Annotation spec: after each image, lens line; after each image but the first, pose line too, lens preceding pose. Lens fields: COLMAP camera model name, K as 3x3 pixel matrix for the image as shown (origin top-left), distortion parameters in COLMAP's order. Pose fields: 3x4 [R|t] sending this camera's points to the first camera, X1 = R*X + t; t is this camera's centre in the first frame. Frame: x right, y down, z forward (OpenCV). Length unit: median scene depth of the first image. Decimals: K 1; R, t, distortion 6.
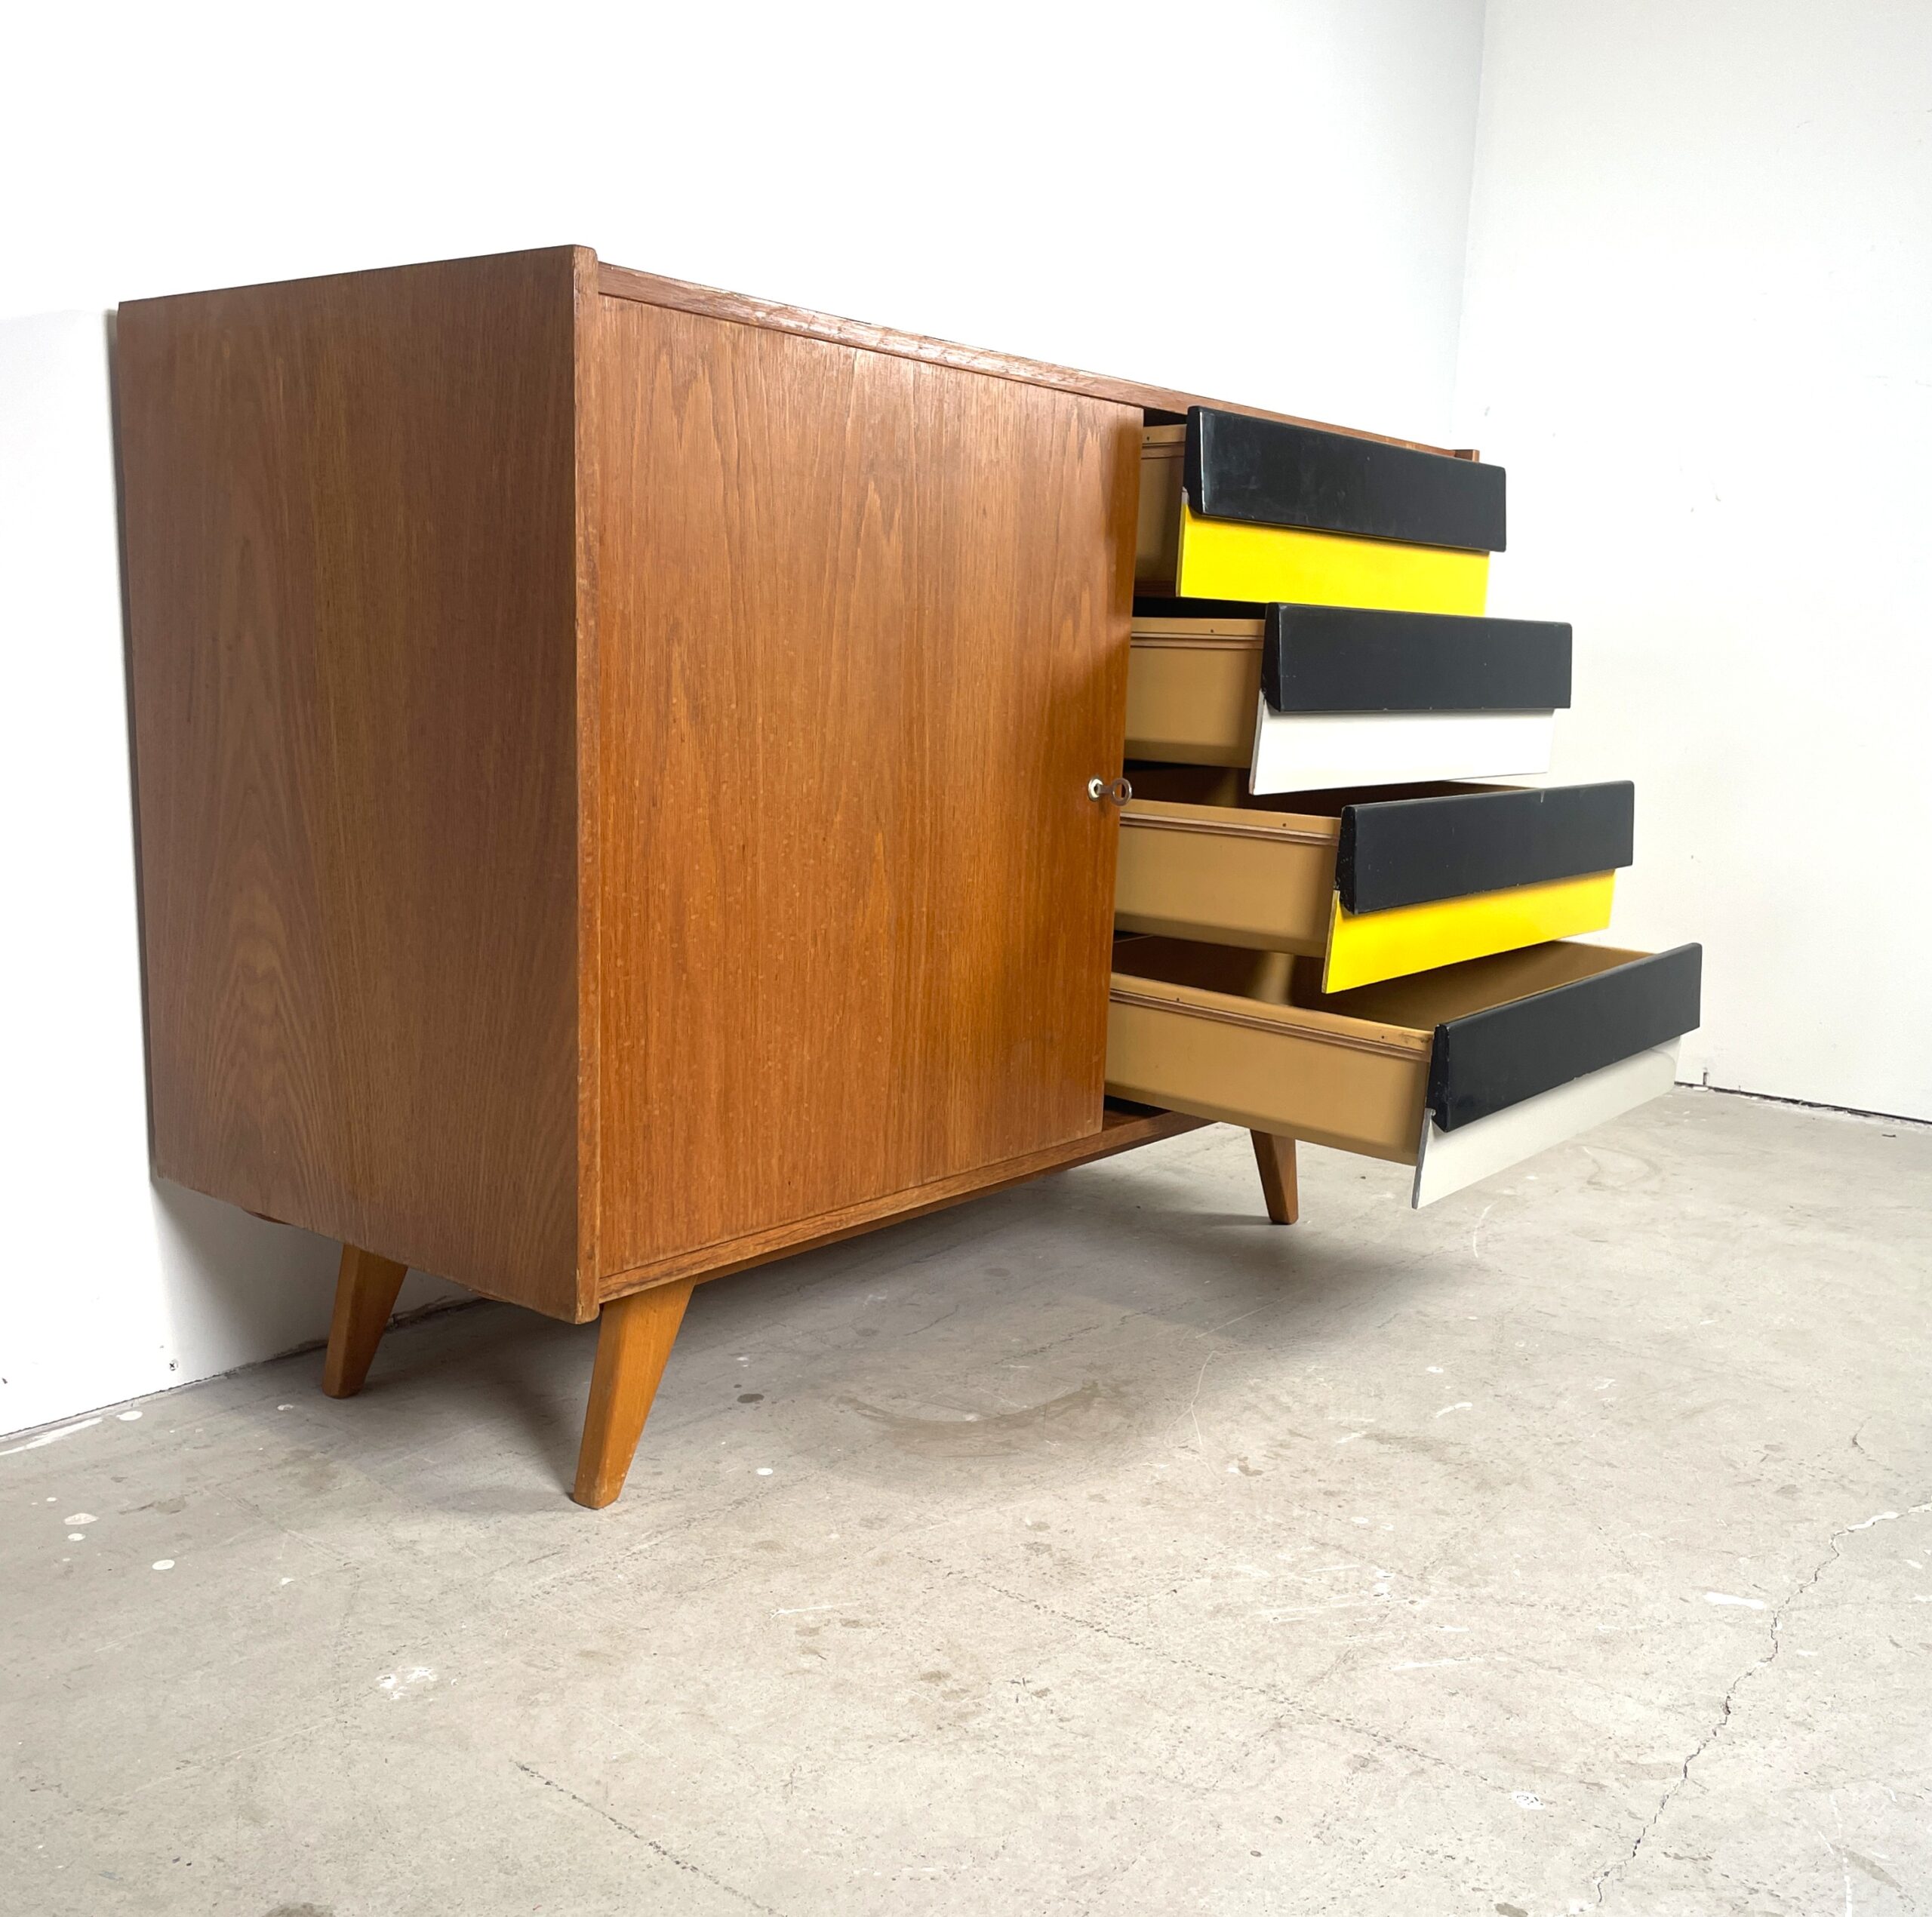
lens RADIAL K [[1968.4, 0, 970.7], [0, 1968.4, 1050.1], [0, 0, 1]] dist [0.108057, -0.174768]
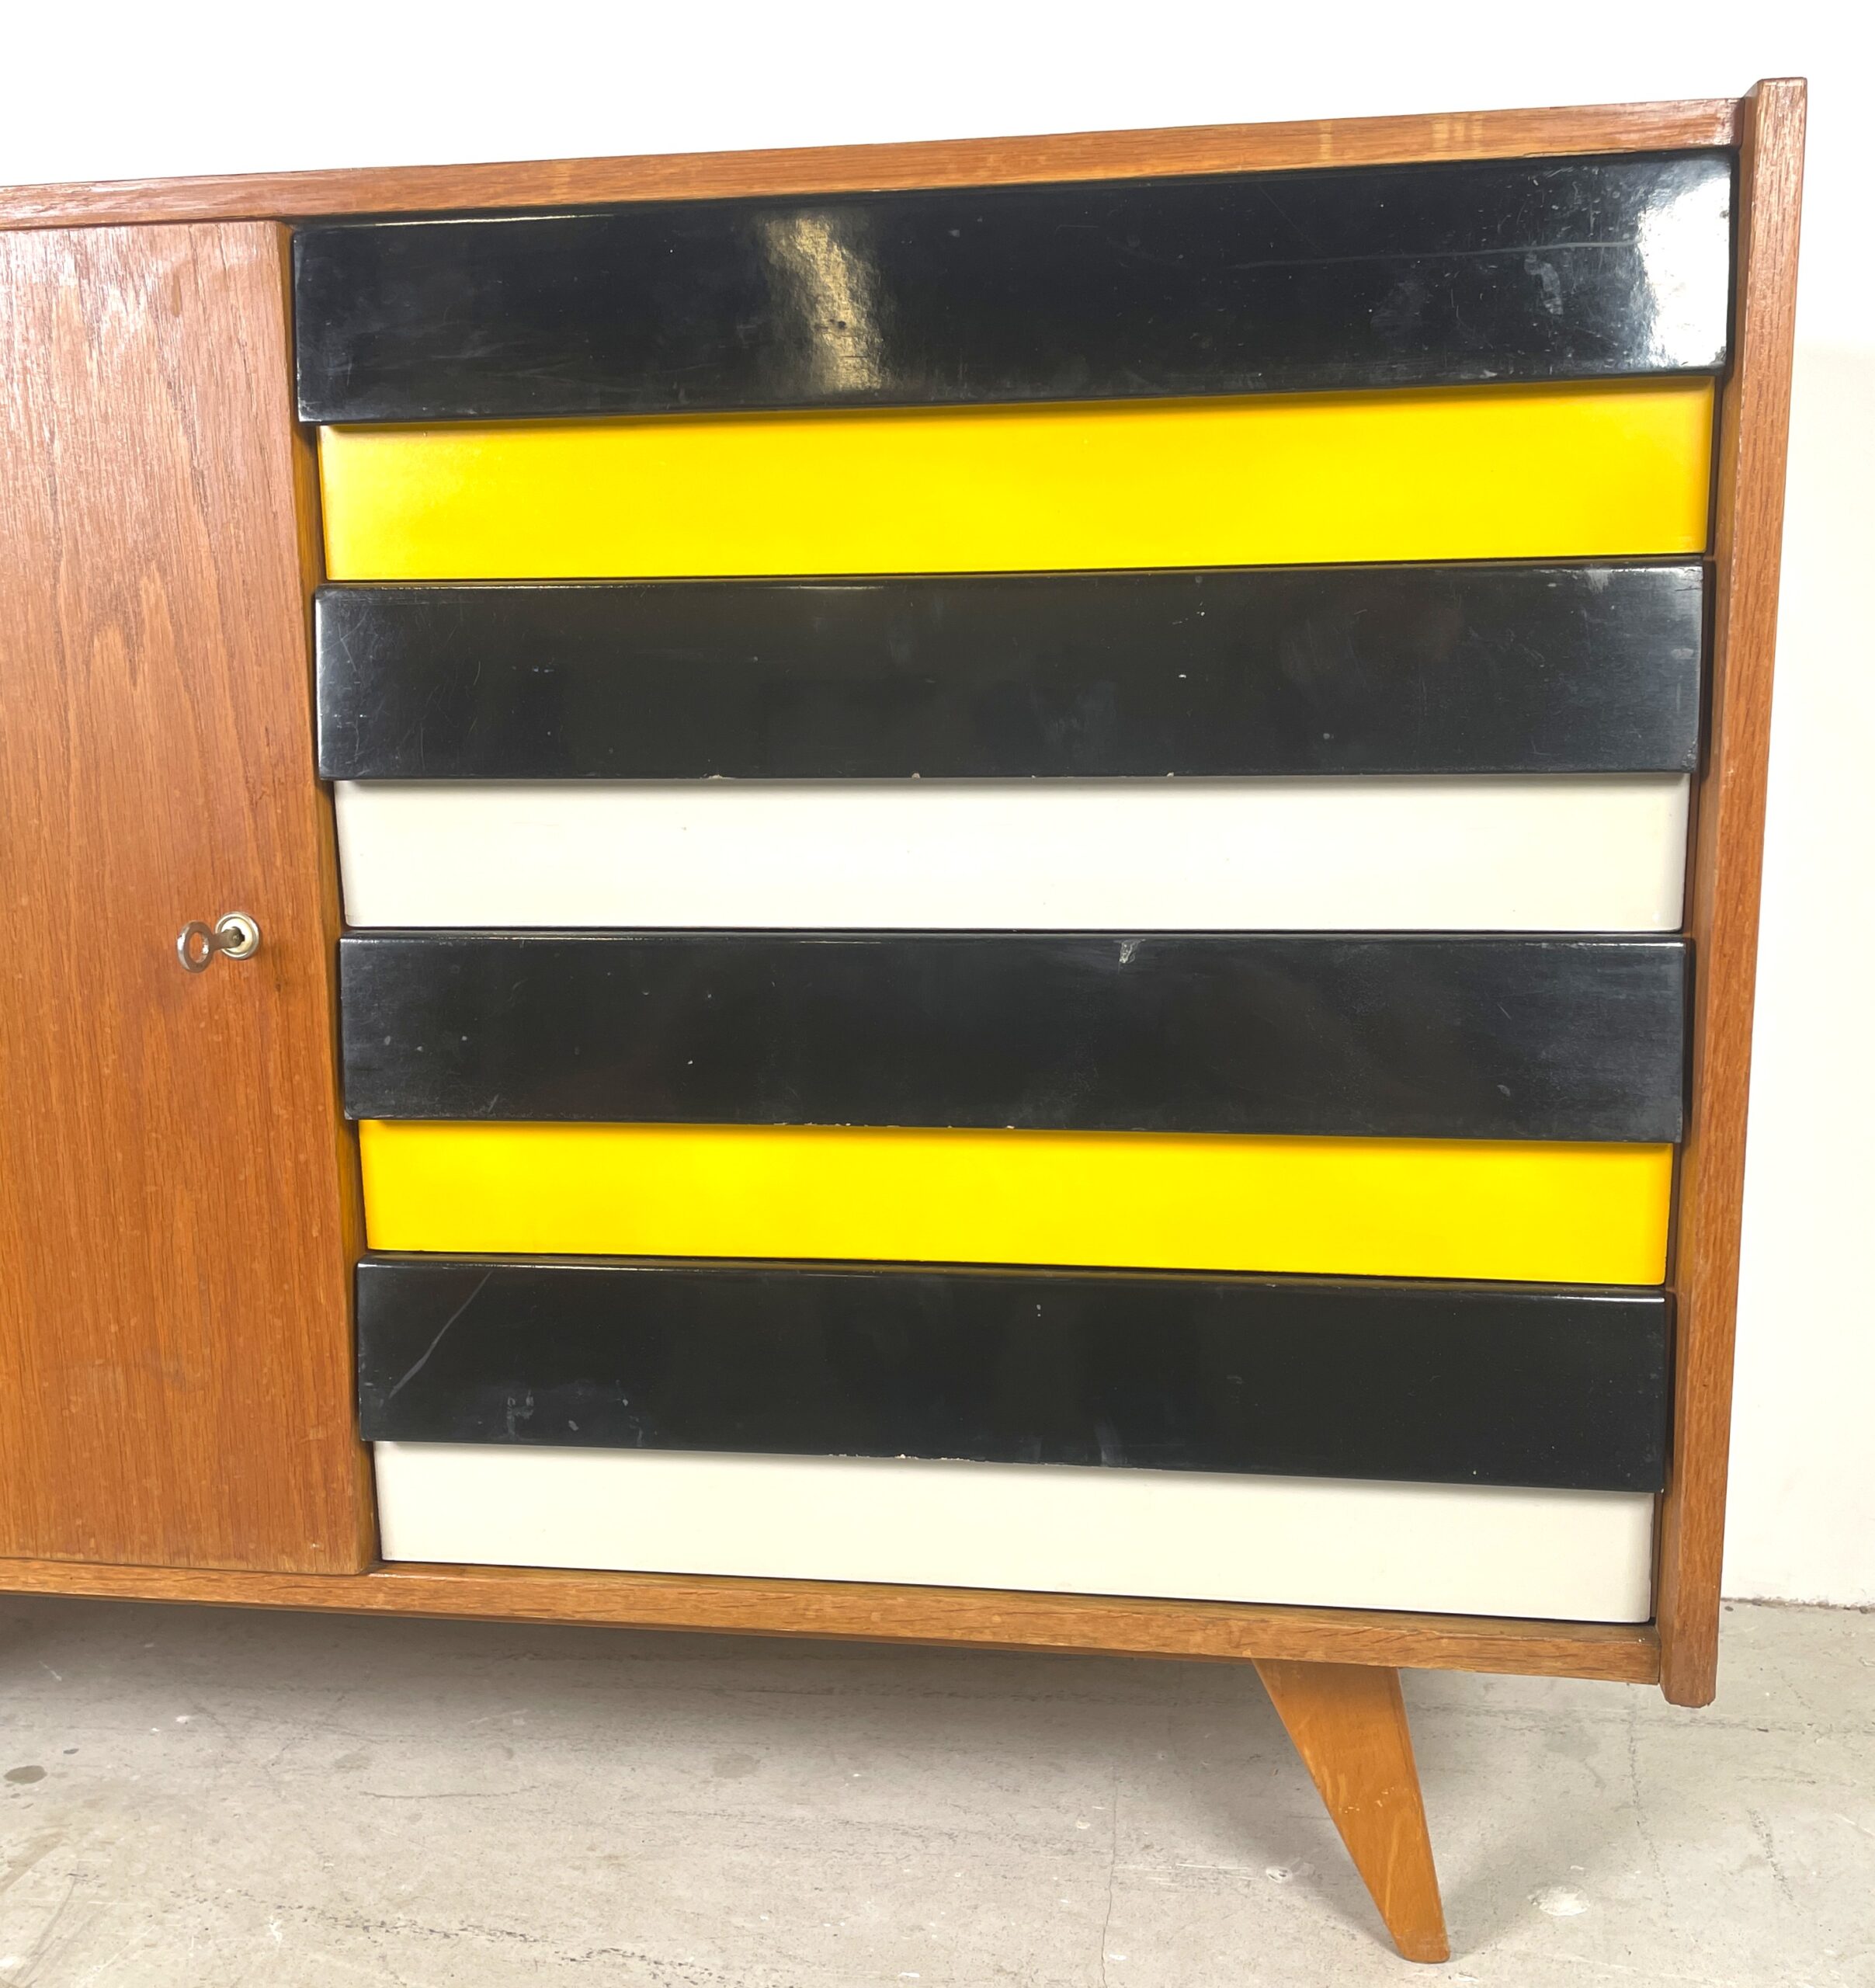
lens RADIAL K [[1973.0, 0, 937.5], [0, 1973.0, 994.0], [0, 0, 1]] dist [0.066481, -0.088357]
pose [[0.502177, 0.094060, -0.859634, 0.728237], [-0.145307, 0.989111, 0.023343, -0.183121], [0.852470, 0.113189, 0.510376, 1.031190]]
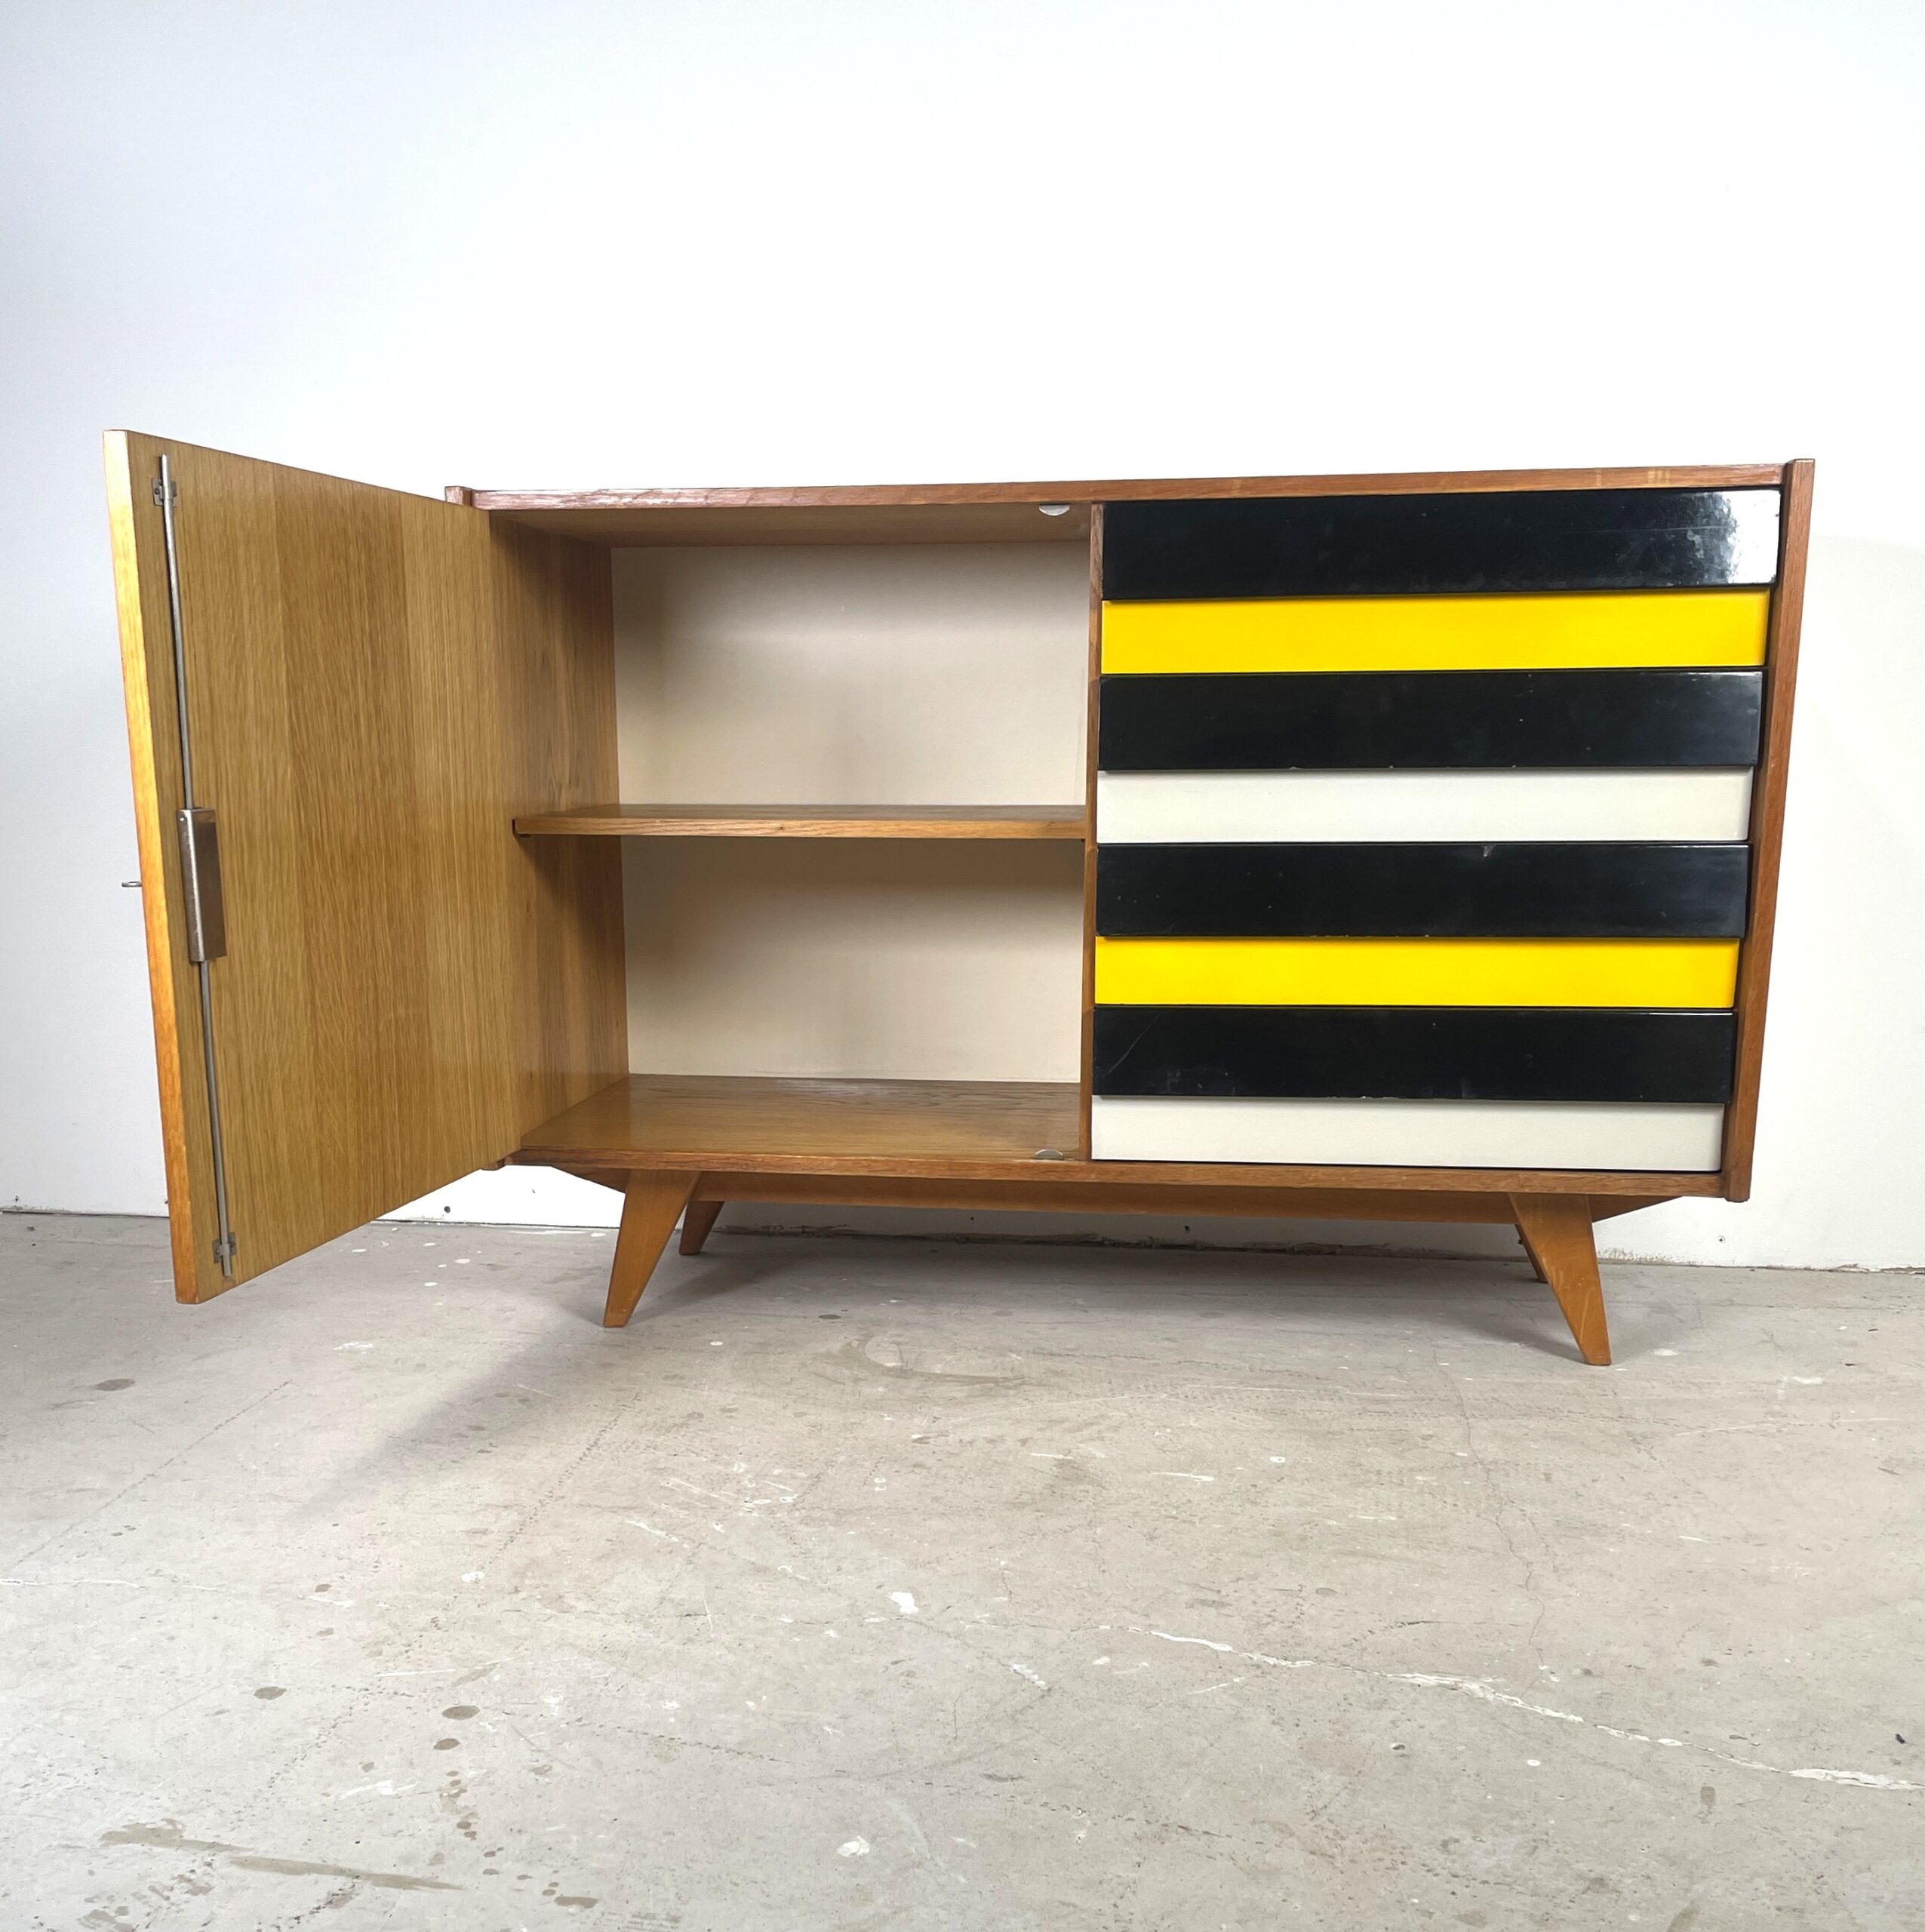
lens RADIAL K [[2083.0, 0, 927.1], [0, 2083.0, 1173.8], [0, 0, 1]] dist [0.120295, -0.219852]
pose [[0.507672, 0.143550, -0.849507, 1.240539], [-0.152886, 0.985383, 0.075145, -0.032589], [0.847877, 0.091729, 0.522198, 0.389882]]
